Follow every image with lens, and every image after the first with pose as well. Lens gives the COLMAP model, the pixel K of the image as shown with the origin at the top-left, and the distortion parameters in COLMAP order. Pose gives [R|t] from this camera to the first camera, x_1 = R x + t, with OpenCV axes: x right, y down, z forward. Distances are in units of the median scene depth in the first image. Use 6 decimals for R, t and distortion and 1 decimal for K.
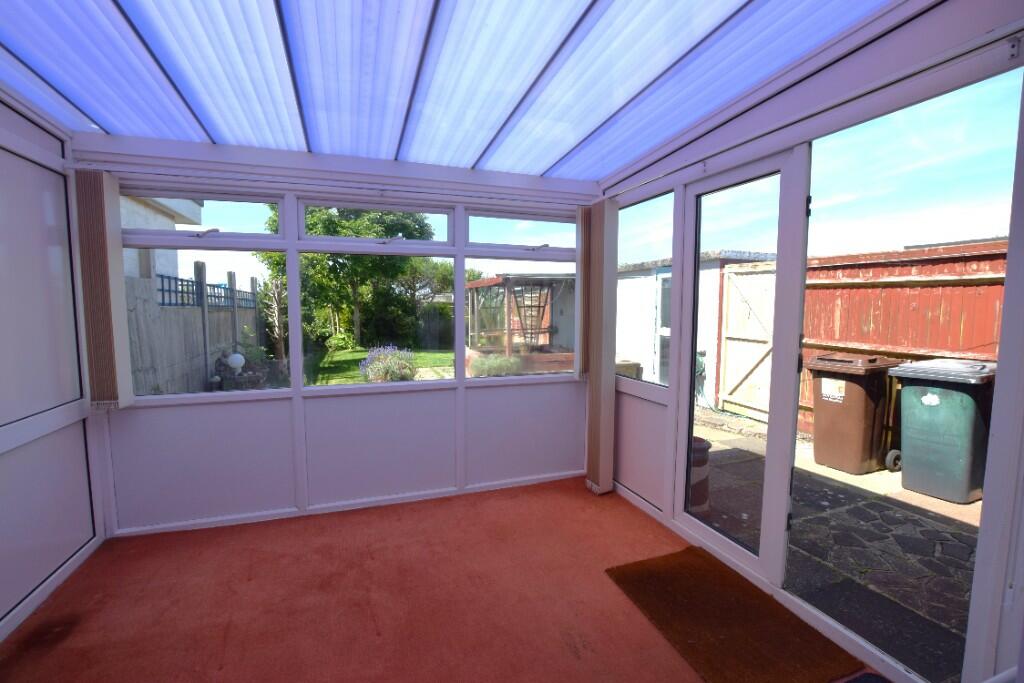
lens RADIAL K [[450.9, 0, 507.6], [0, 450.9, 342.6], [0, 0, 1]] dist [-0.035656, 0.001469]
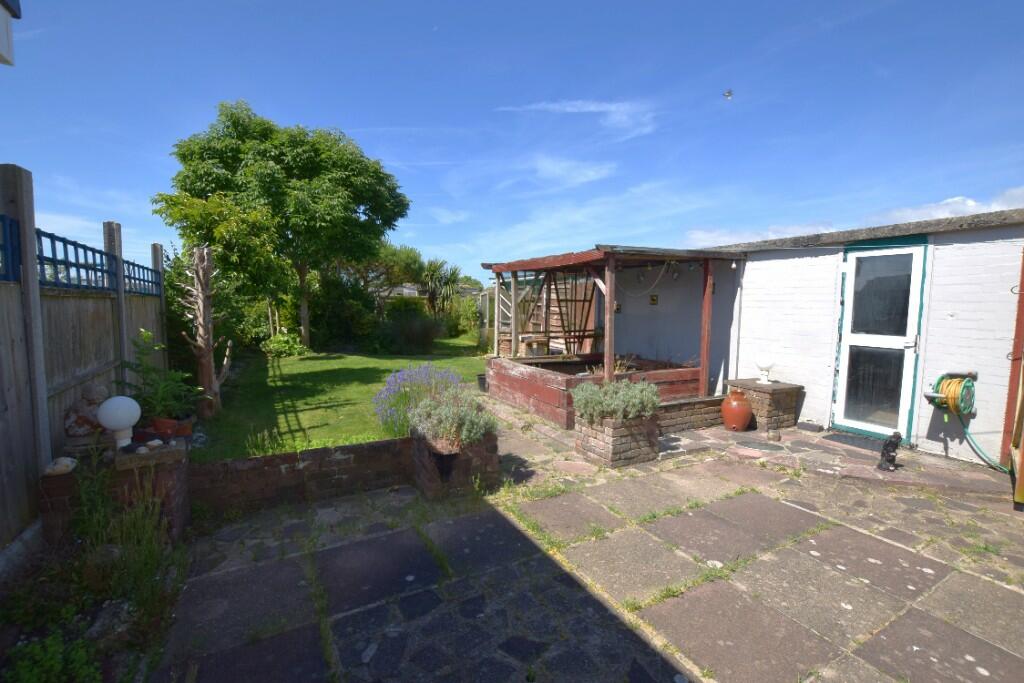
lens RADIAL K [[450.9, 0, 514.5], [0, 450.9, 341.9], [0, 0, 1]] dist [-0.035656, 0.001469]
pose [[0.985667, -0.000834, 0.168698, -0.166549], [0.000294, 0.999995, 0.003226, -0.014732], [-0.168700, -0.003130, 0.985662, 0.283938]]
